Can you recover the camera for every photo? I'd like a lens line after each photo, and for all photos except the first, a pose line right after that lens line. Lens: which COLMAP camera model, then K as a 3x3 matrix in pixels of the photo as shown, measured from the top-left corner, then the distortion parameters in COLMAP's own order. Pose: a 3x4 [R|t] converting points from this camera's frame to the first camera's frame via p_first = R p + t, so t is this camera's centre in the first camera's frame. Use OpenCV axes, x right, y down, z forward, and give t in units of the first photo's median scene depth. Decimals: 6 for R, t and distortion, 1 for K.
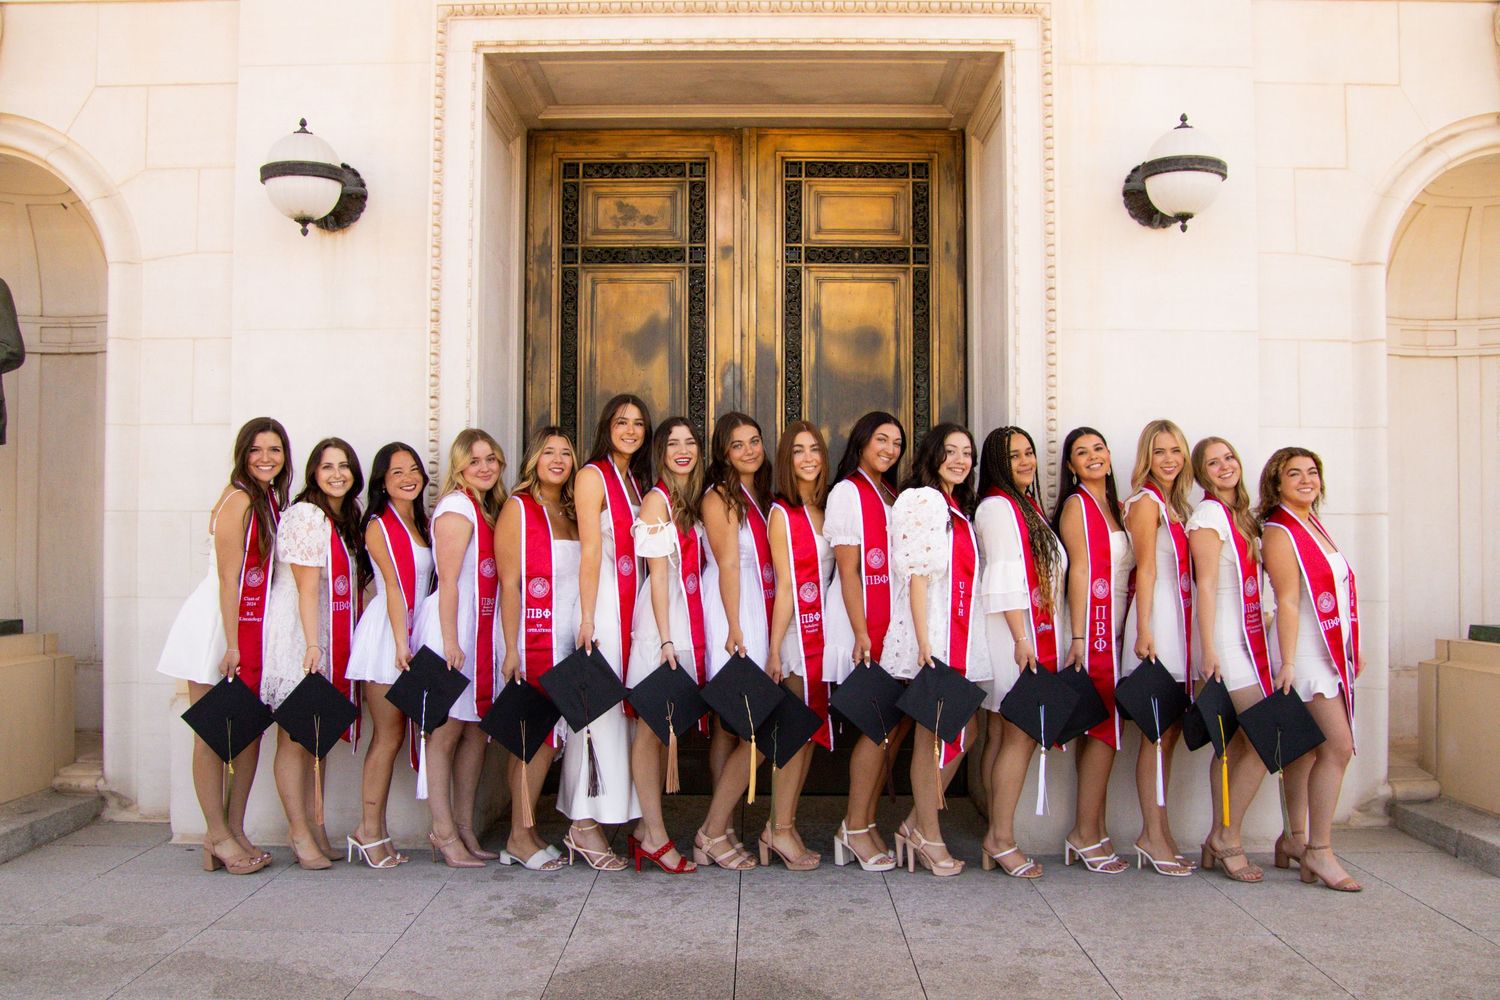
lens RADIAL K [[1261.8, 0, 739.5], [0, 1261.8, 516.7], [0, 0, 1]] dist [-0.135589, 0.108214]
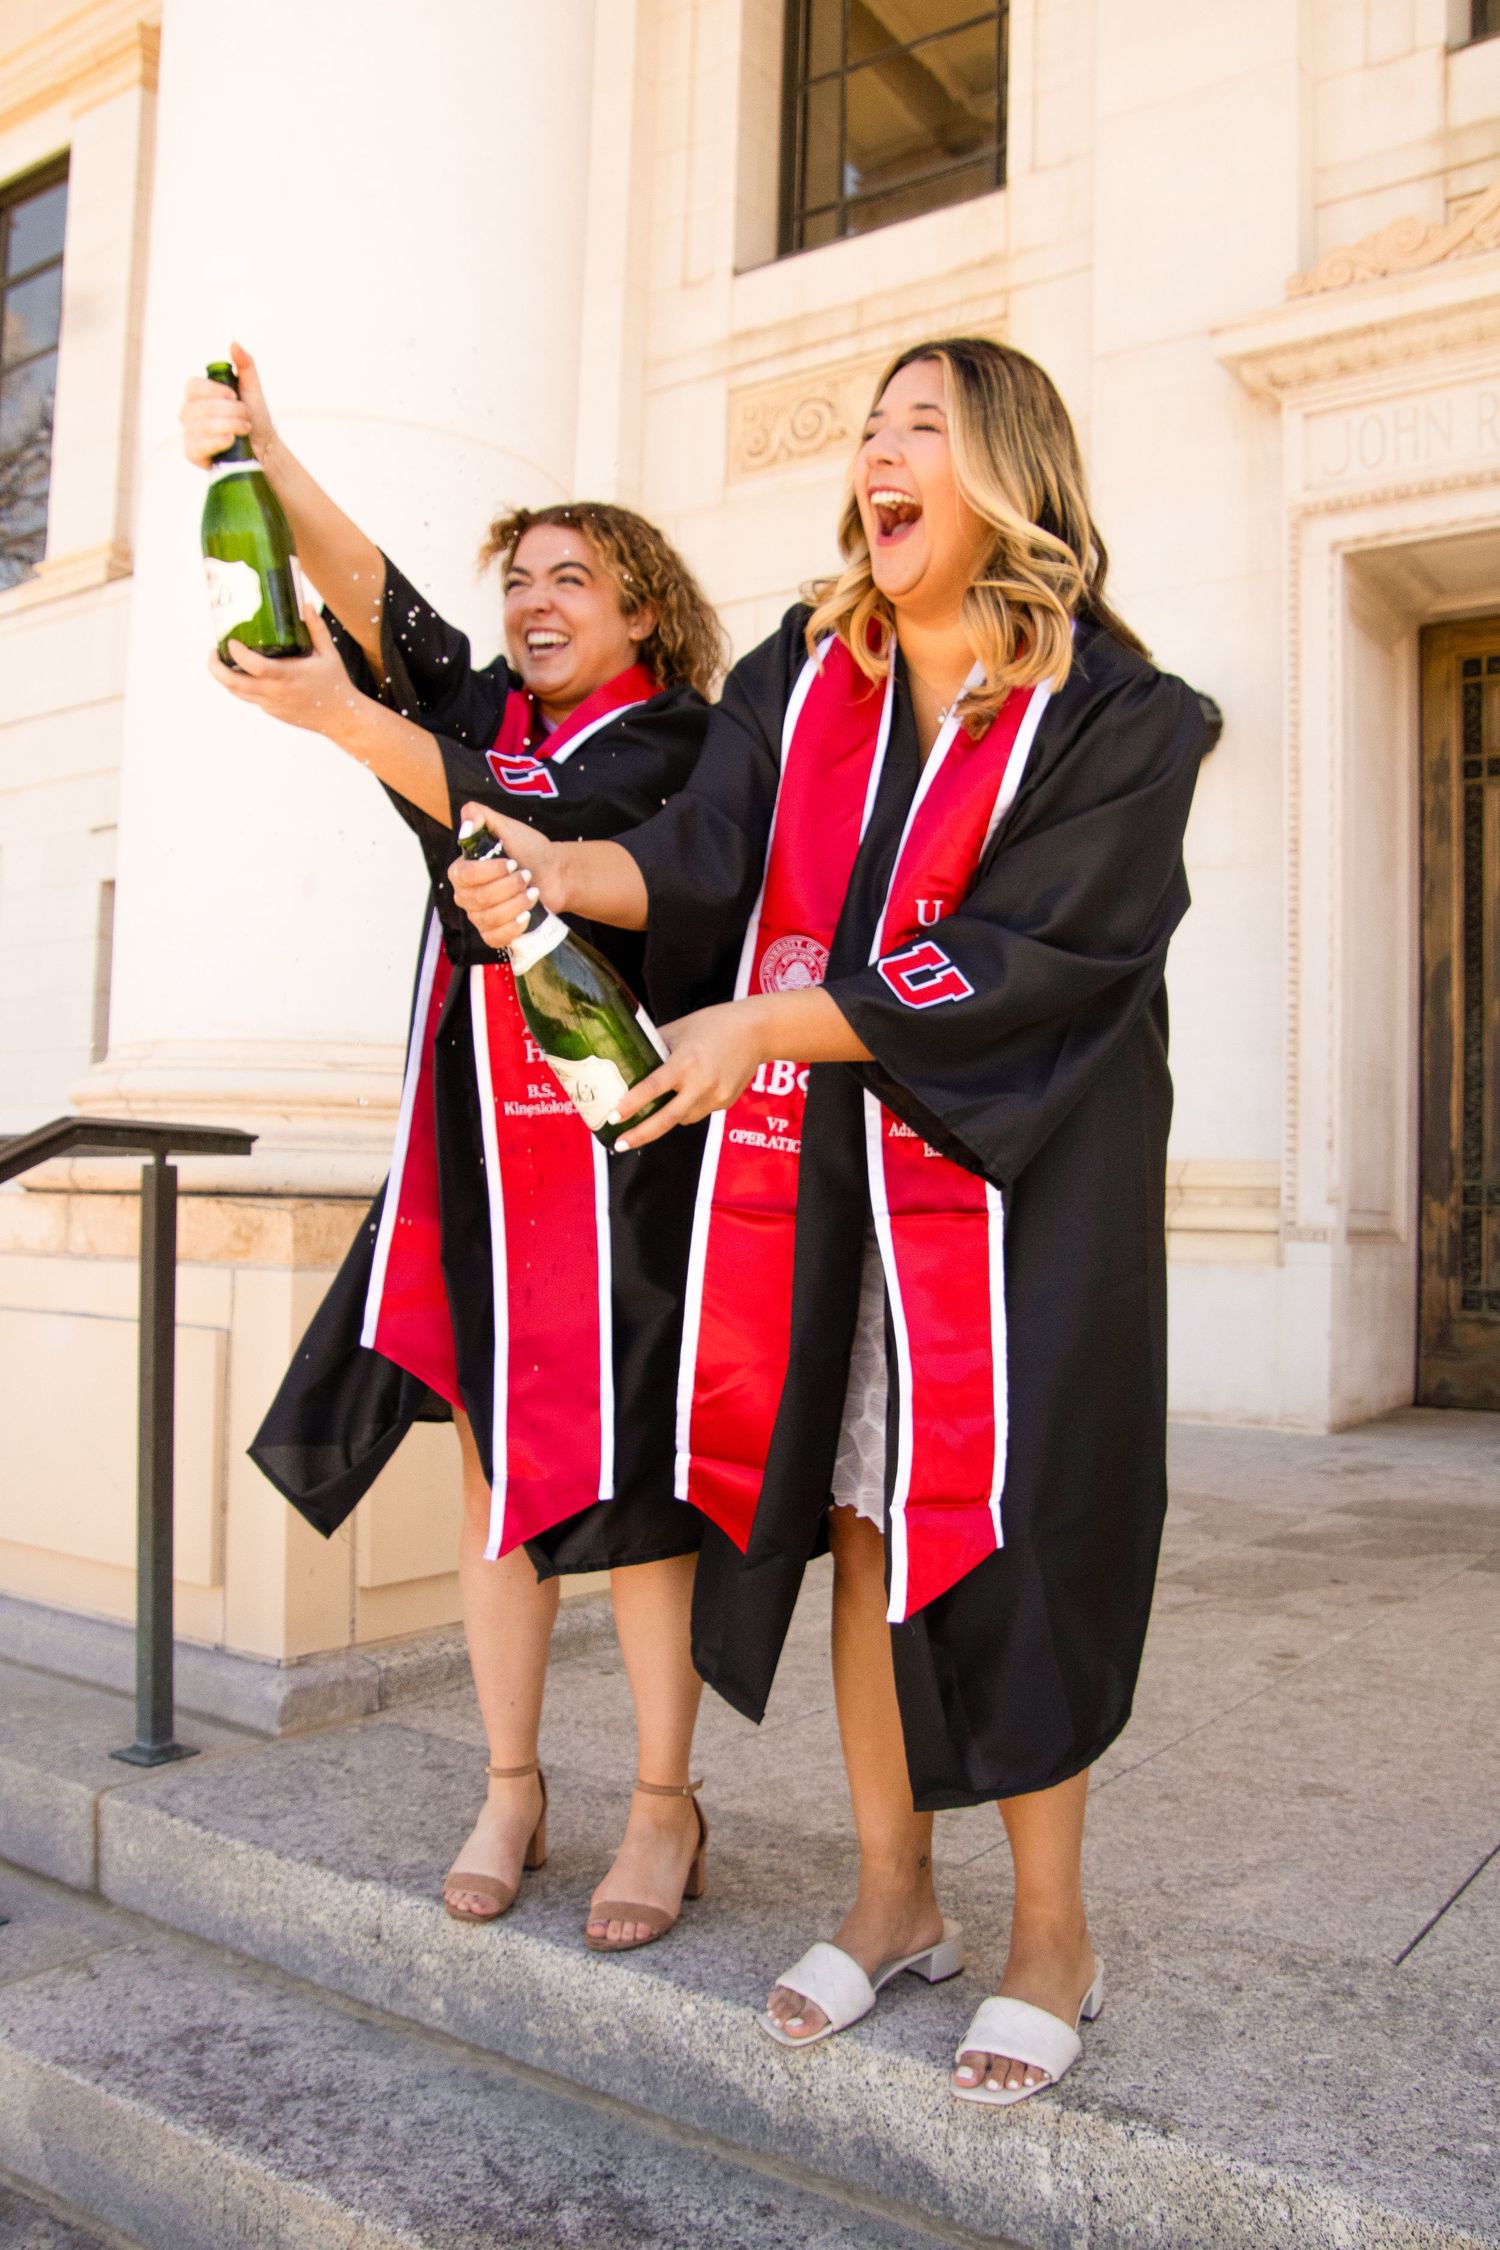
lens RADIAL K [[1892.6, 0, 770.4], [0, 1892.6, 1132.3], [0, 0, 1]] dist [-0.135589, 0.108214]
pose [[0.824430, -0.006386, -0.565928, 0.178650], [-0.014384, 0.999377, -0.032230, 0.082281], [0.565781, 0.034711, 0.823824, -0.283284]]
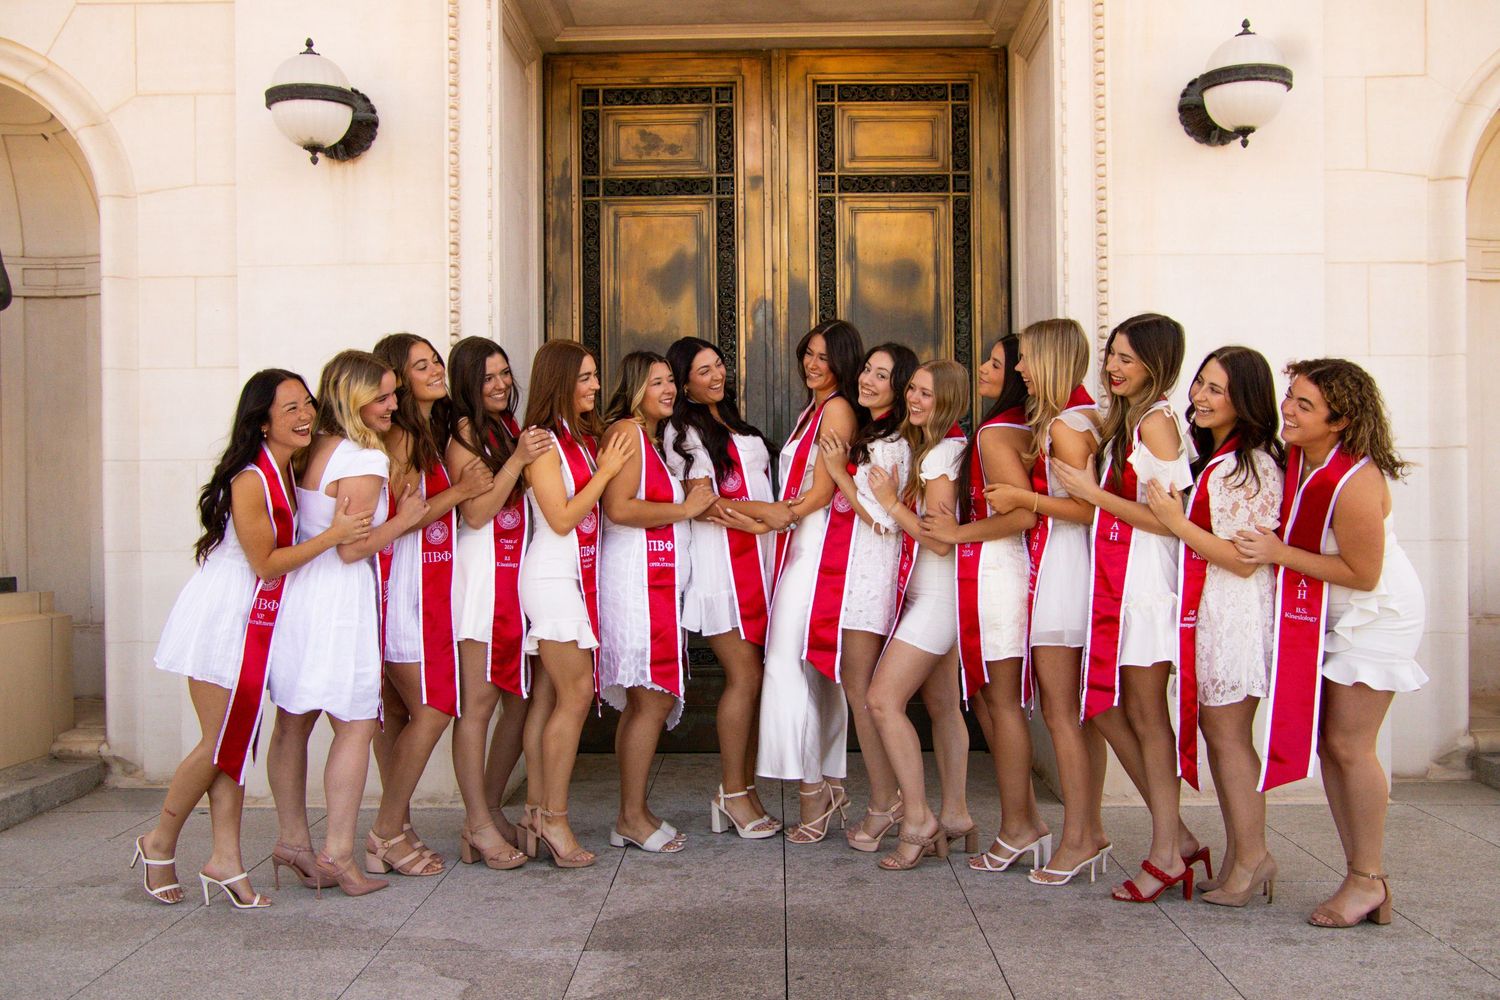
lens RADIAL K [[1351.7, 0, 742.6], [0, 1351.7, 515.3], [0, 0, 1]] dist [-0.074015, 0.100890]
pose [[0.999890, -0.011823, -0.008925, -0.014377], [0.012002, 0.999722, 0.020276, 0.020186], [0.008683, -0.020381, 0.999755, -0.023385]]
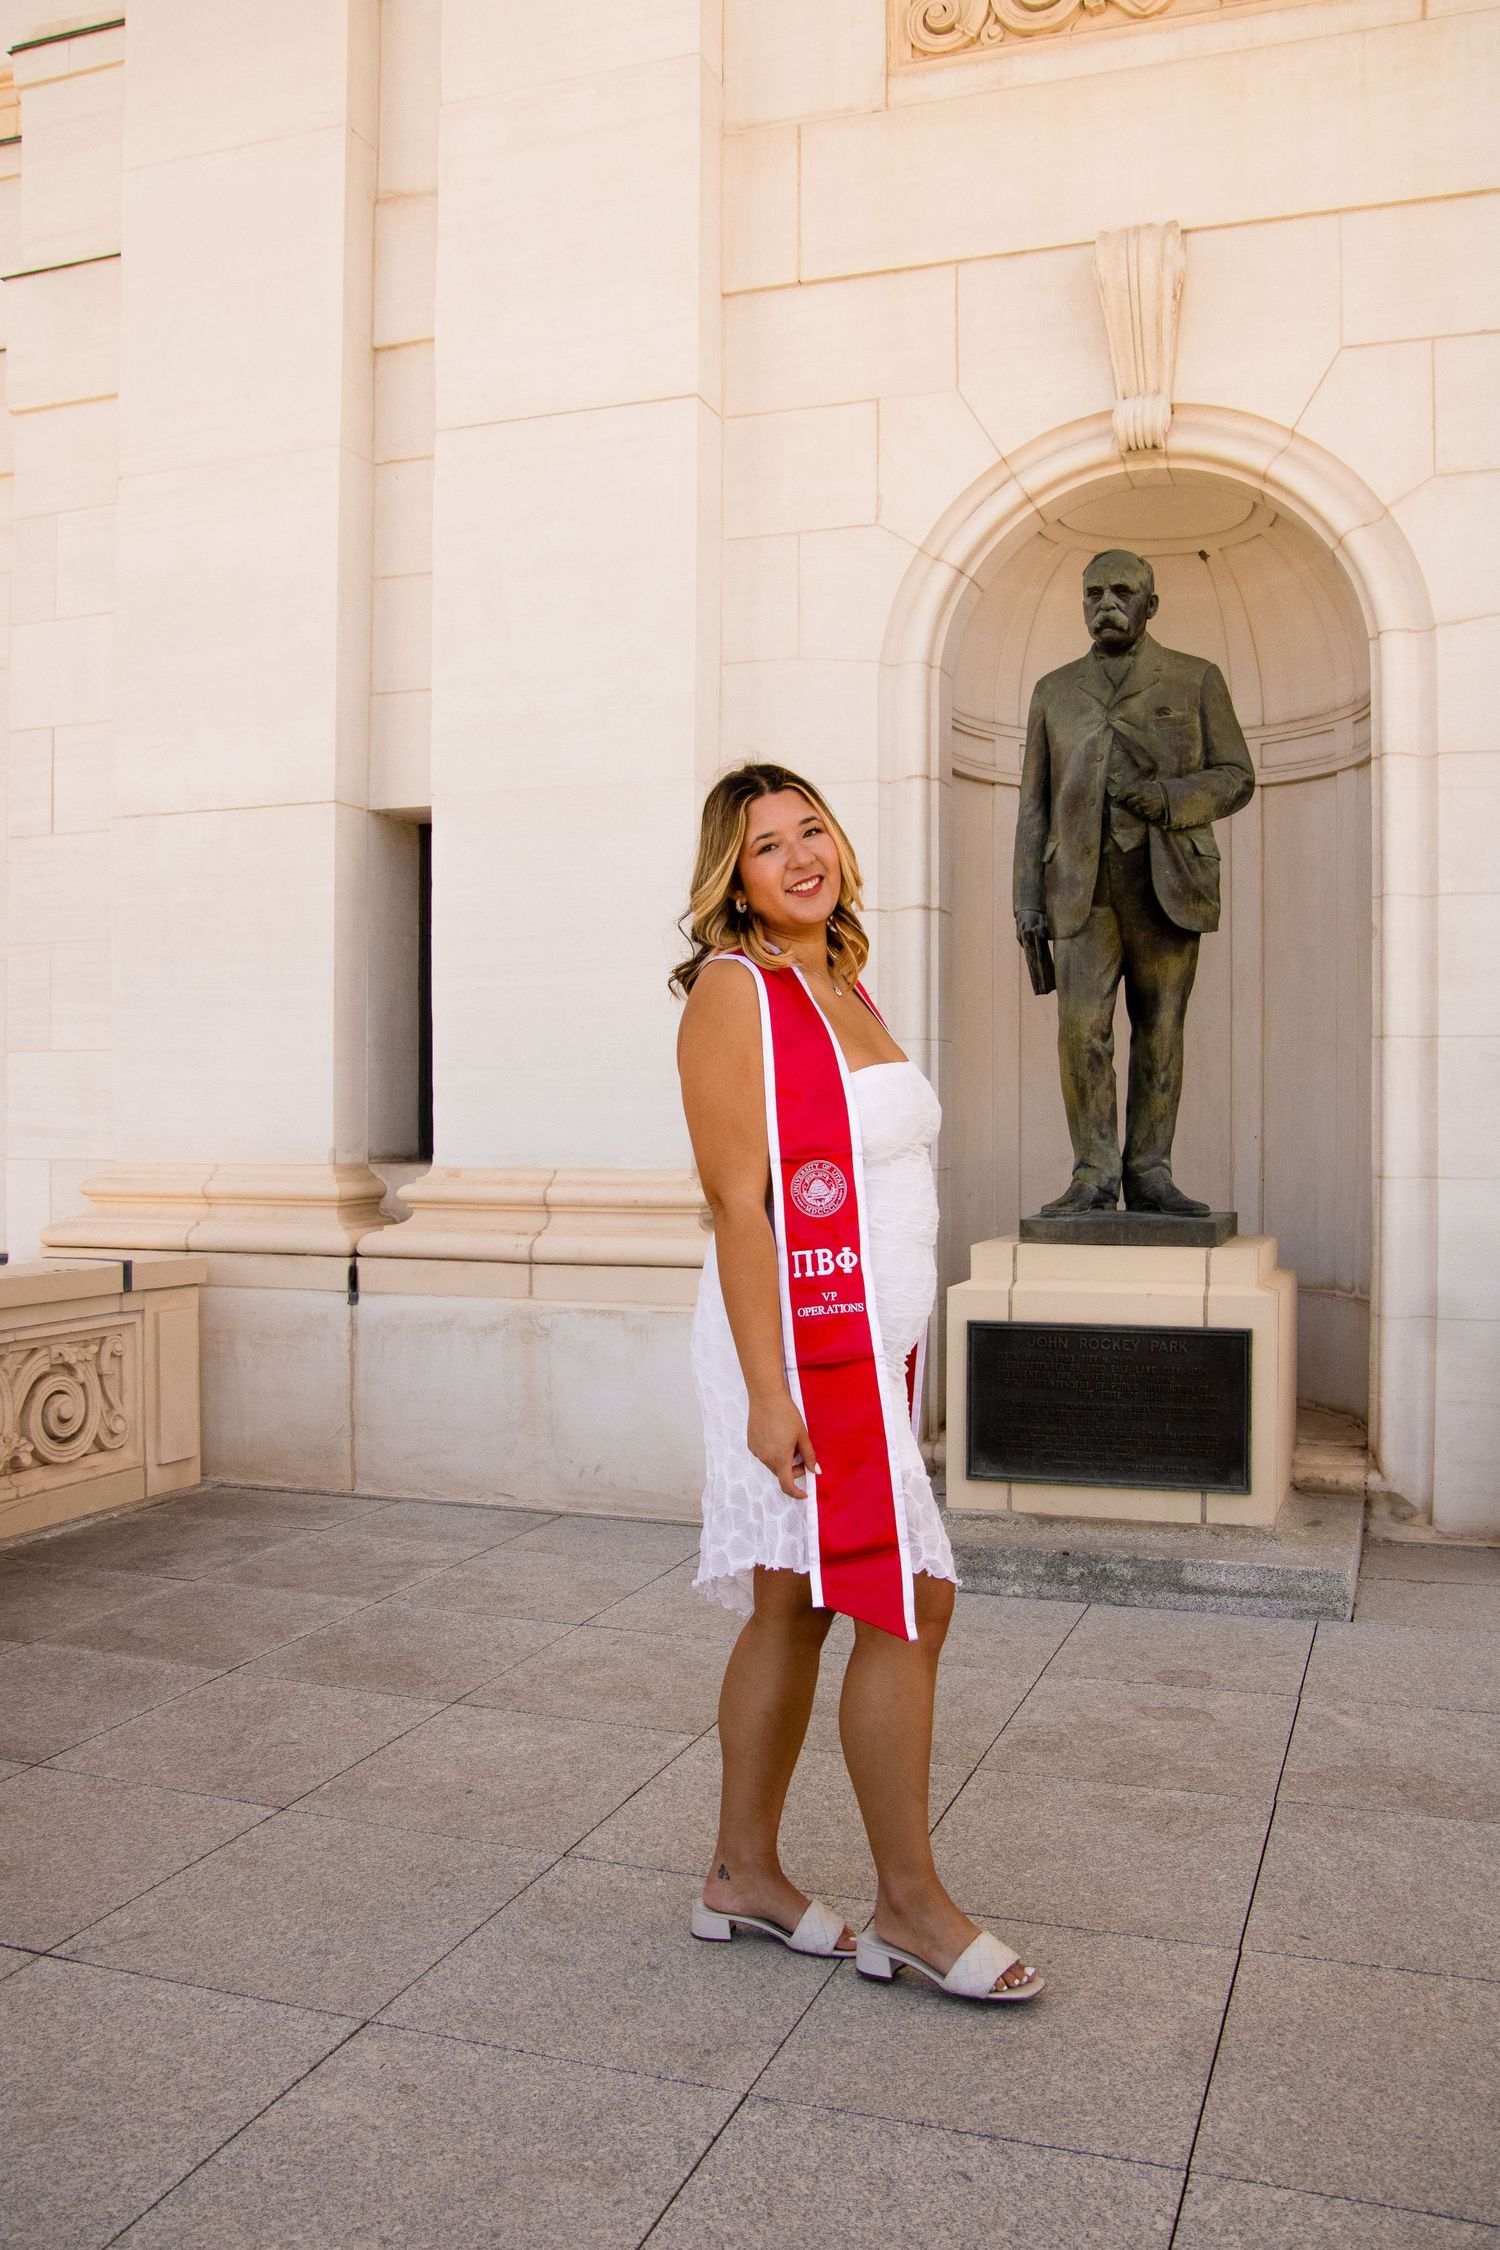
lens RADIAL K [[1892.6, 0, 732.3], [0, 1892.6, 1132.7], [0, 0, 1]] dist [-0.135589, 0.108214]
pose [[0.947992, 0.002490, -0.318285, -0.475623], [0.005708, 0.999676, 0.024821, 0.016317], [0.318243, -0.025347, 0.947670, 0.011988]]
